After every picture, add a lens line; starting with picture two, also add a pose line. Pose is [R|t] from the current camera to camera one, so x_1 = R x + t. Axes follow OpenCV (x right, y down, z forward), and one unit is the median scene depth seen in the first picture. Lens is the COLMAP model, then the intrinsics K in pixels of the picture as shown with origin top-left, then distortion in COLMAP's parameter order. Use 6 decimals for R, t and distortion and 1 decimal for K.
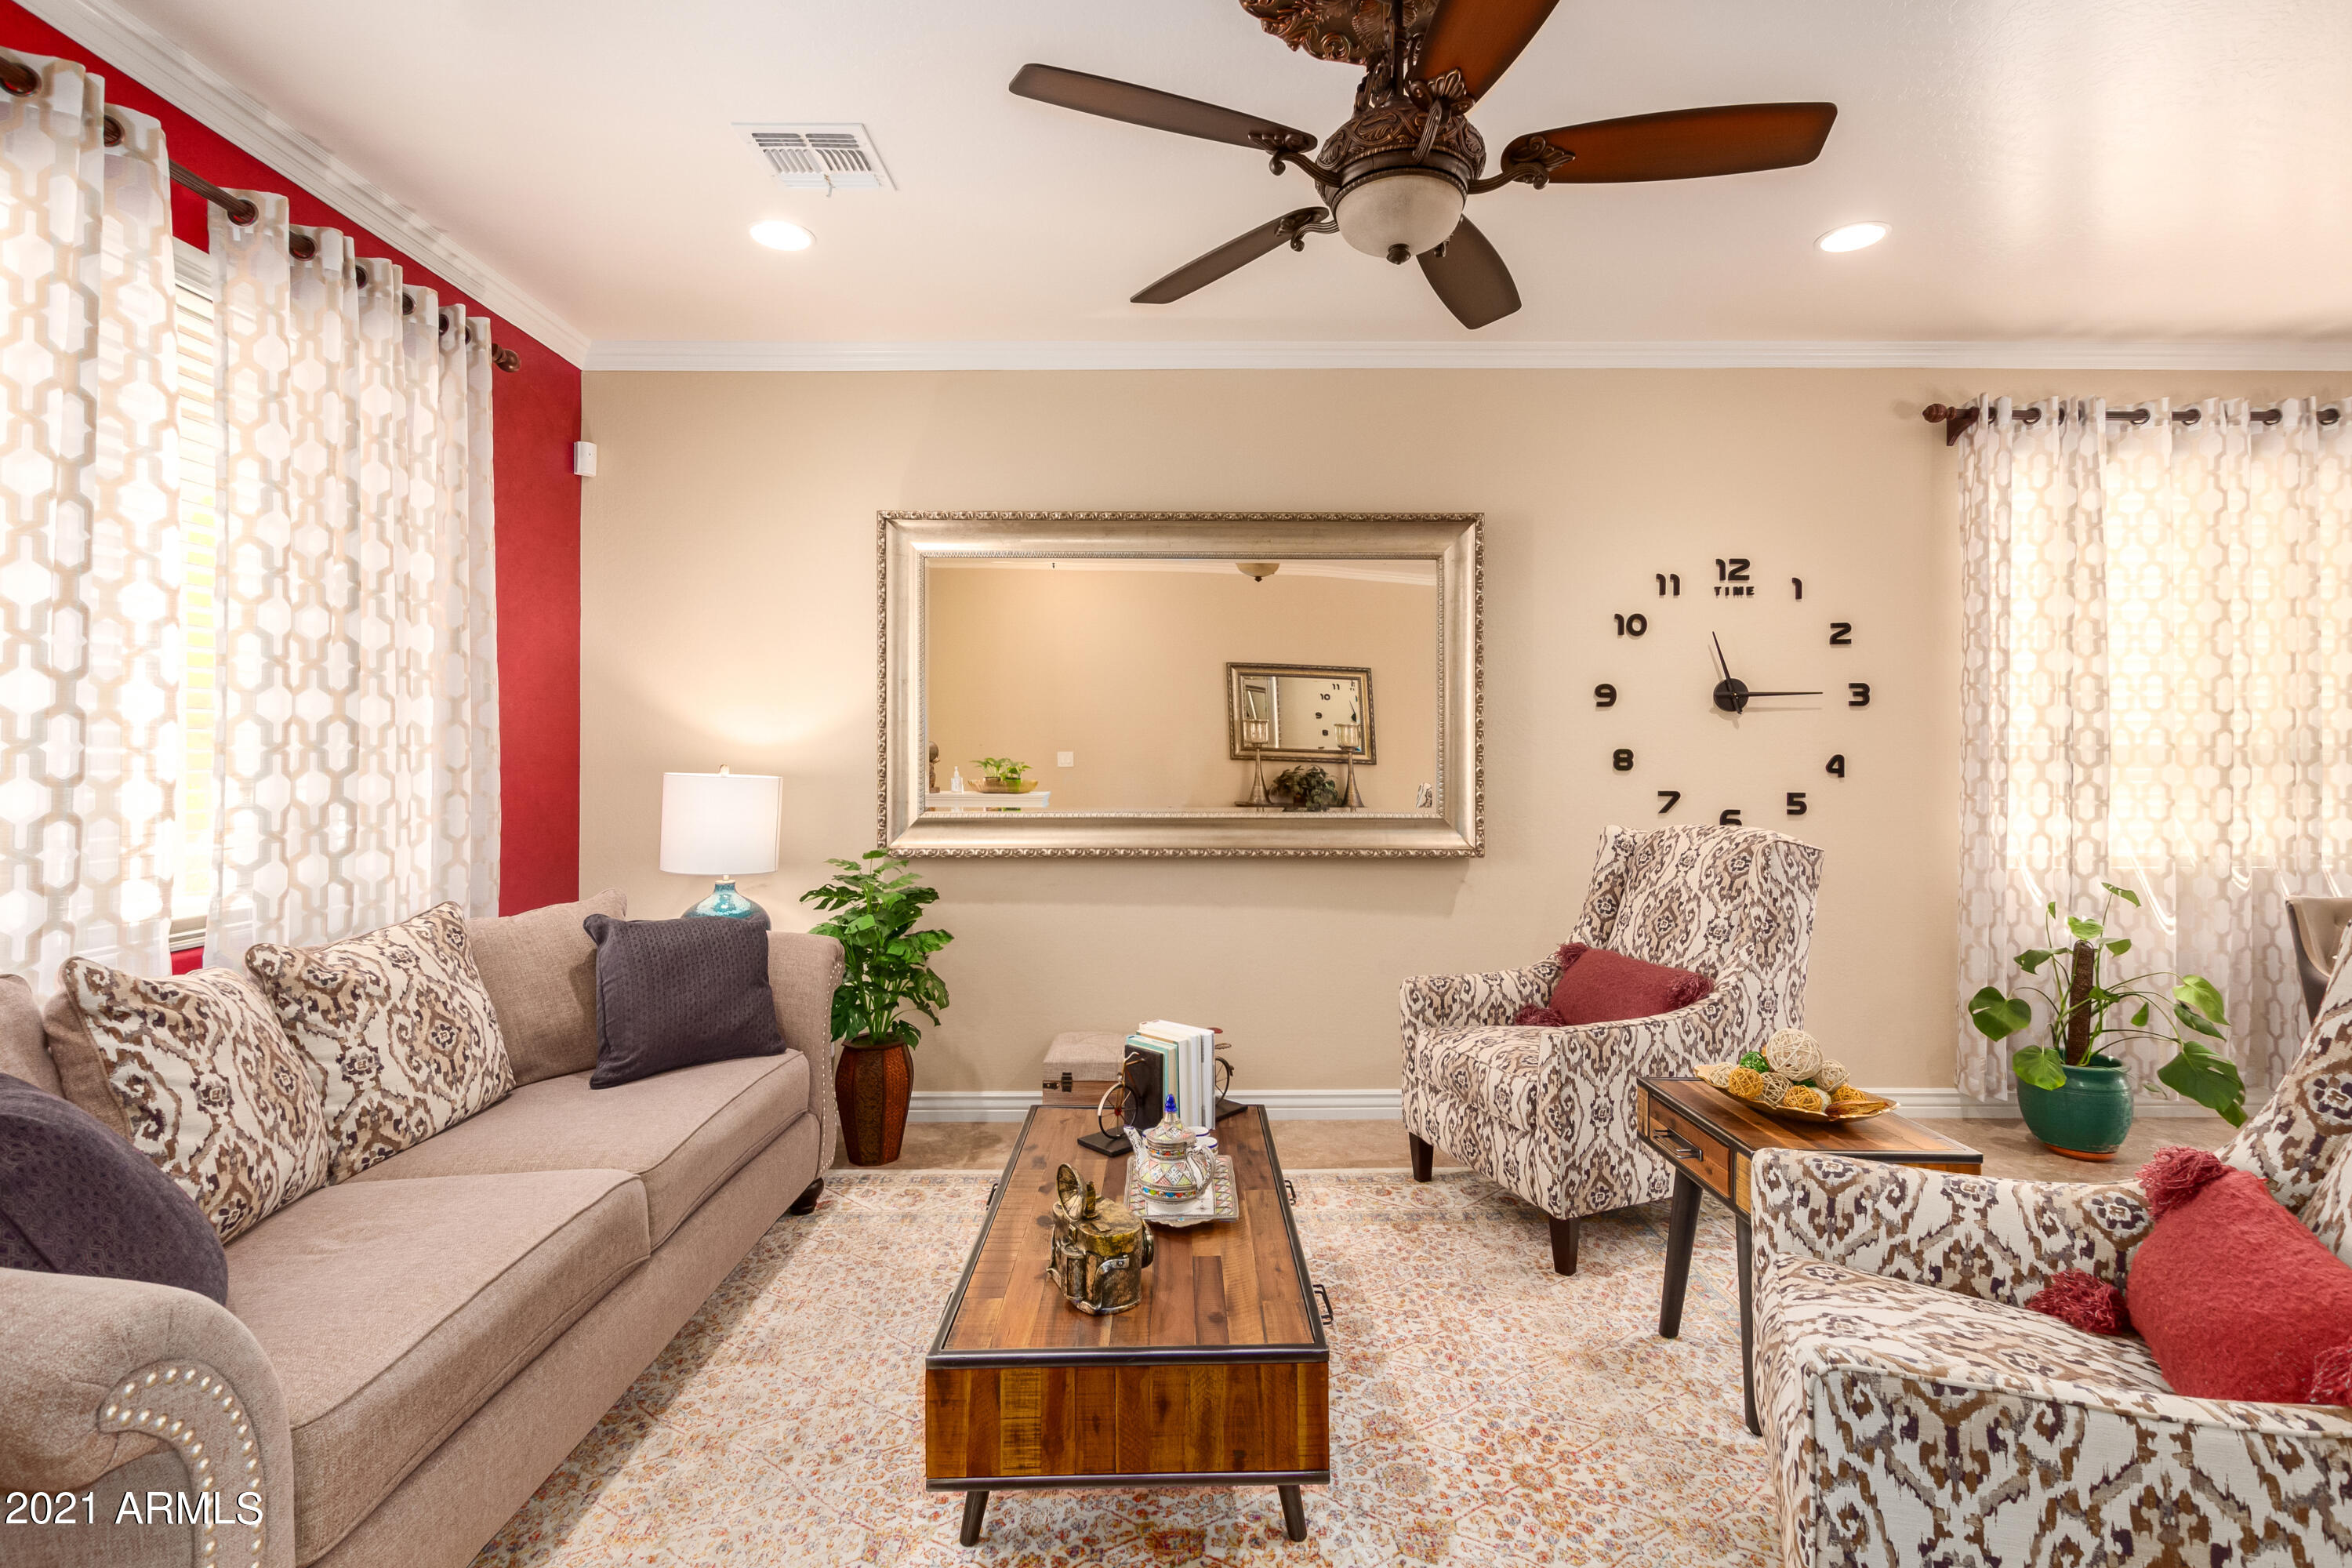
lens RADIAL K [[1102.4, 0, 1186.9], [0, 1102.4, 730.9], [0, 0, 1]] dist [0.002397, -0.000381]
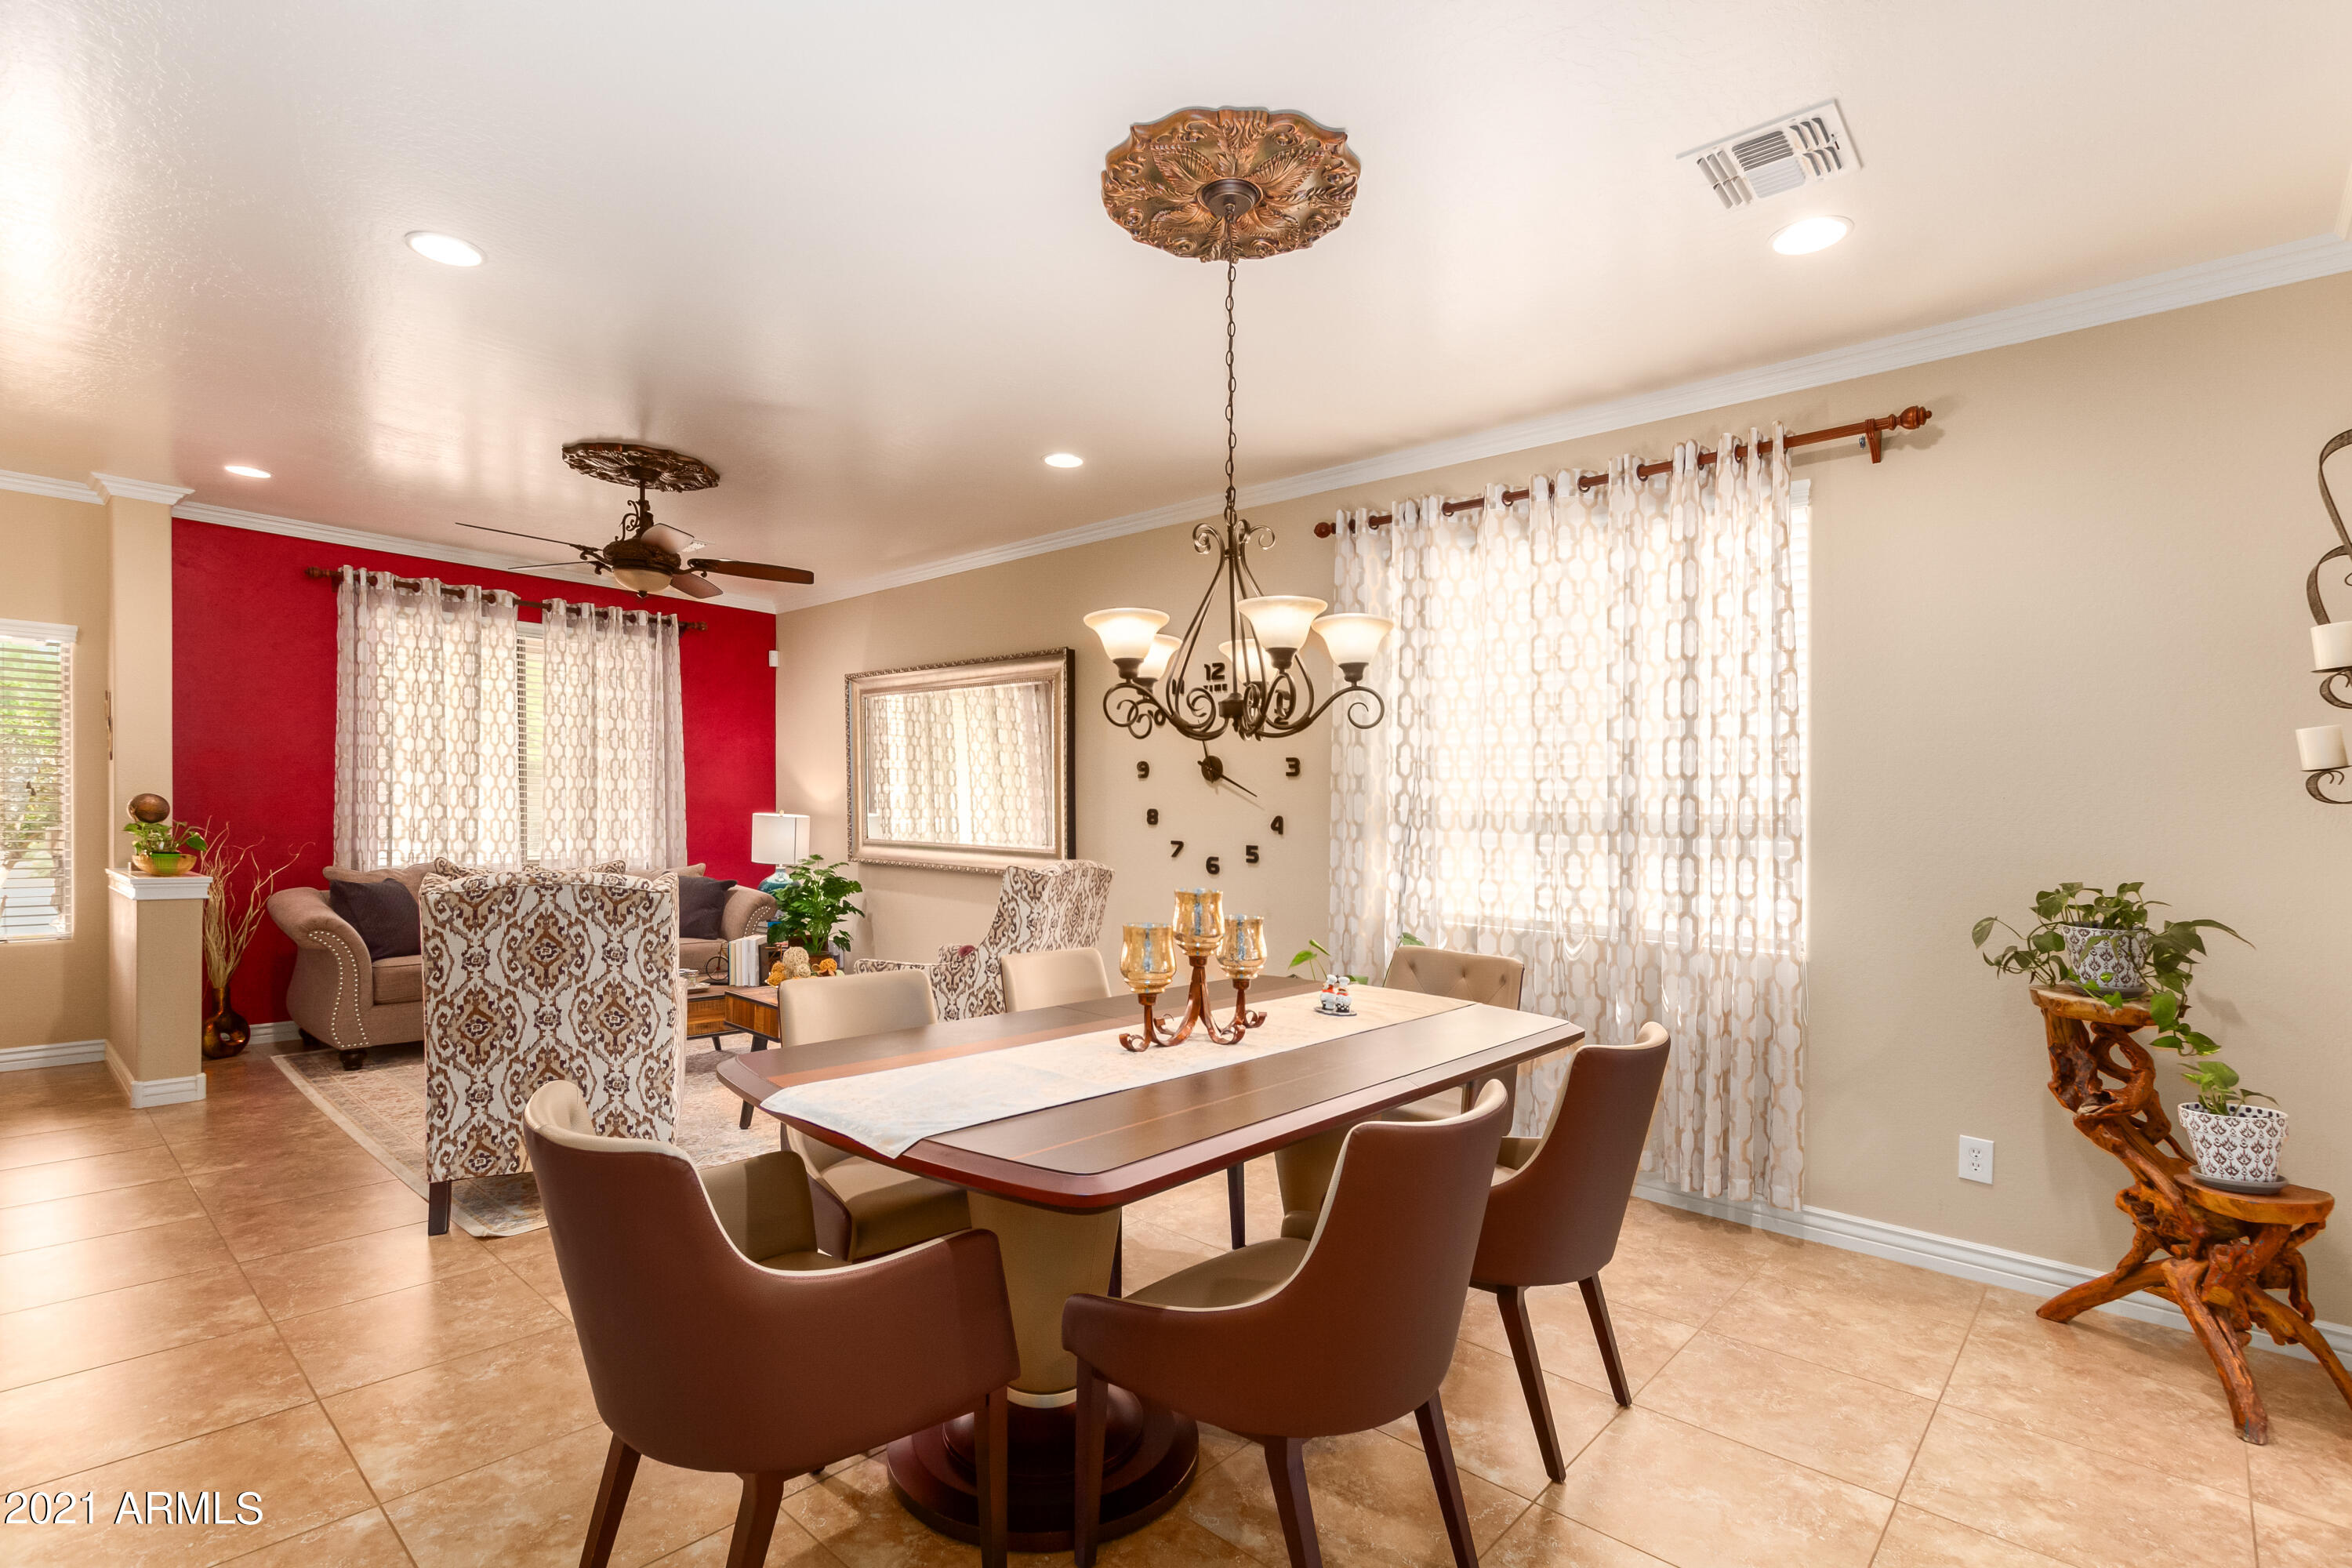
lens RADIAL K [[1094.9, 0, 1179.8], [0, 1094.9, 814.2], [0, 0, 1]] dist [-0.000592, -0.002022]
pose [[0.736291, 0.016508, -0.676463, 1.381859], [-0.005029, 0.999808, 0.018925, -0.003152], [0.676646, -0.010533, 0.736233, 0.021533]]
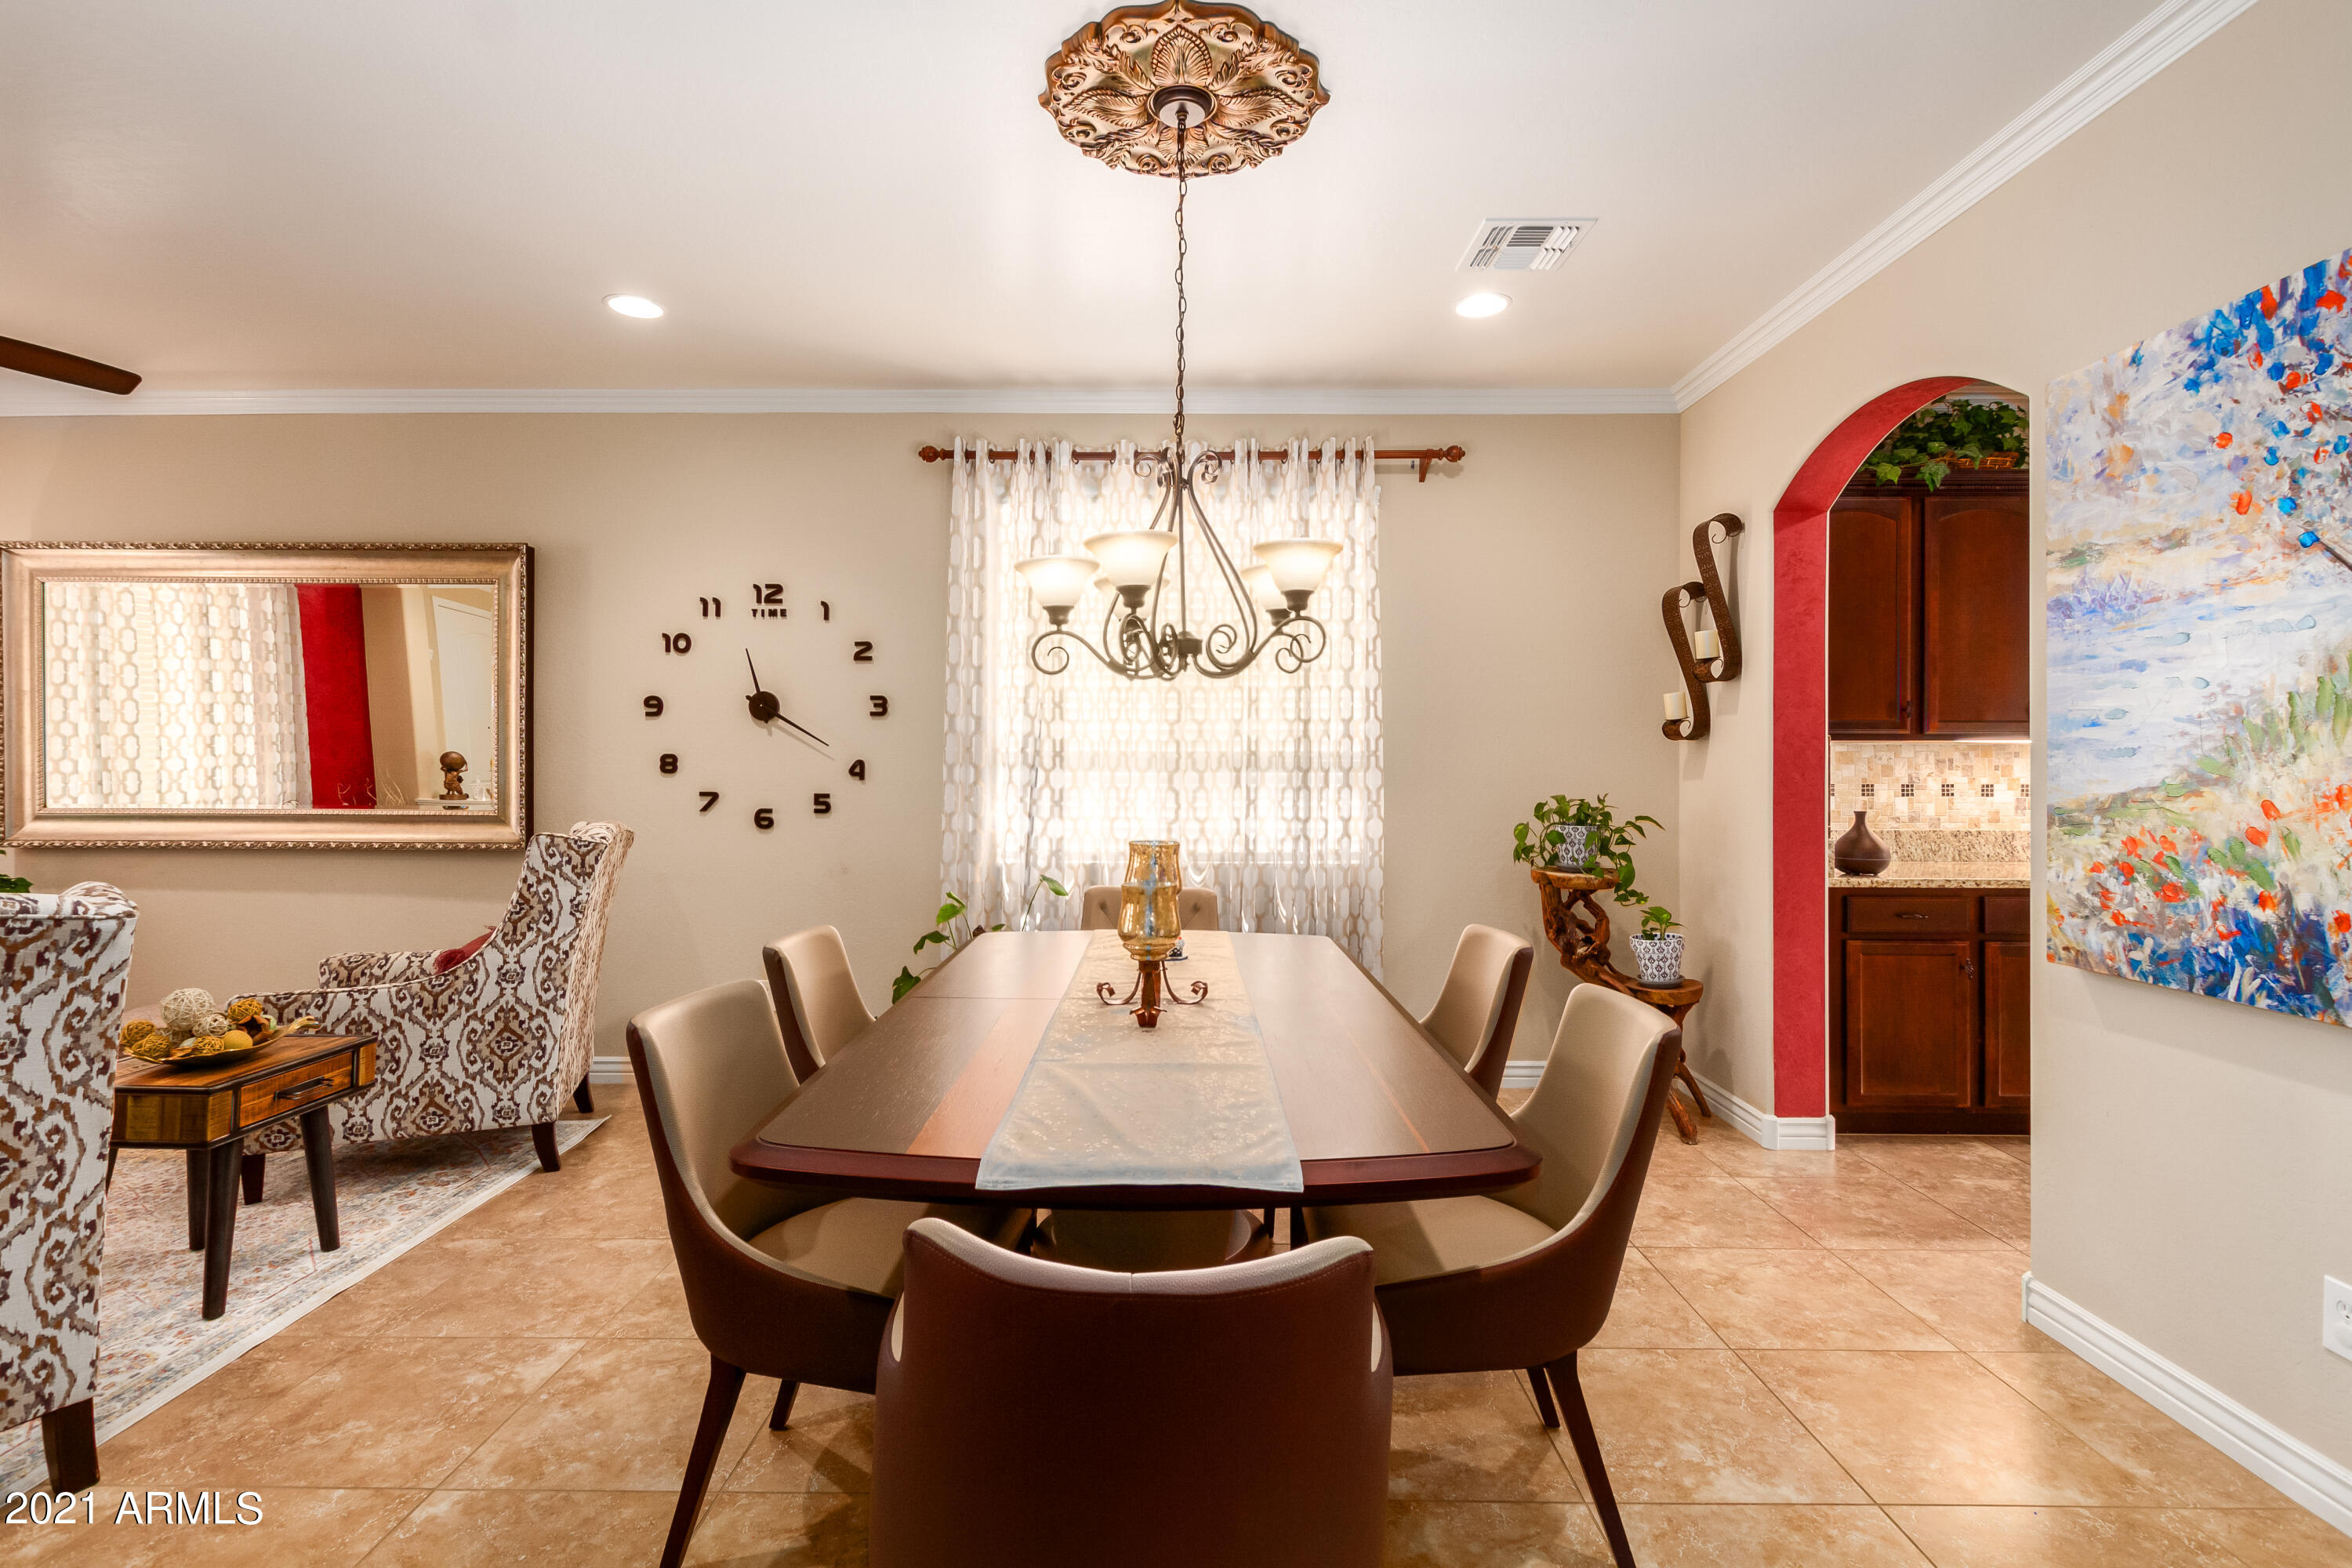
lens RADIAL K [[1072.6, 0, 1181.2], [0, 1072.6, 743.9], [0, 0, 1]] dist [0.000638, -0.000815]
pose [[0.999899, 0.002947, -0.013928, 0.960933], [-0.002844, 0.999968, 0.007423, -0.003678], [0.013950, -0.007382, 0.999875, -0.083583]]
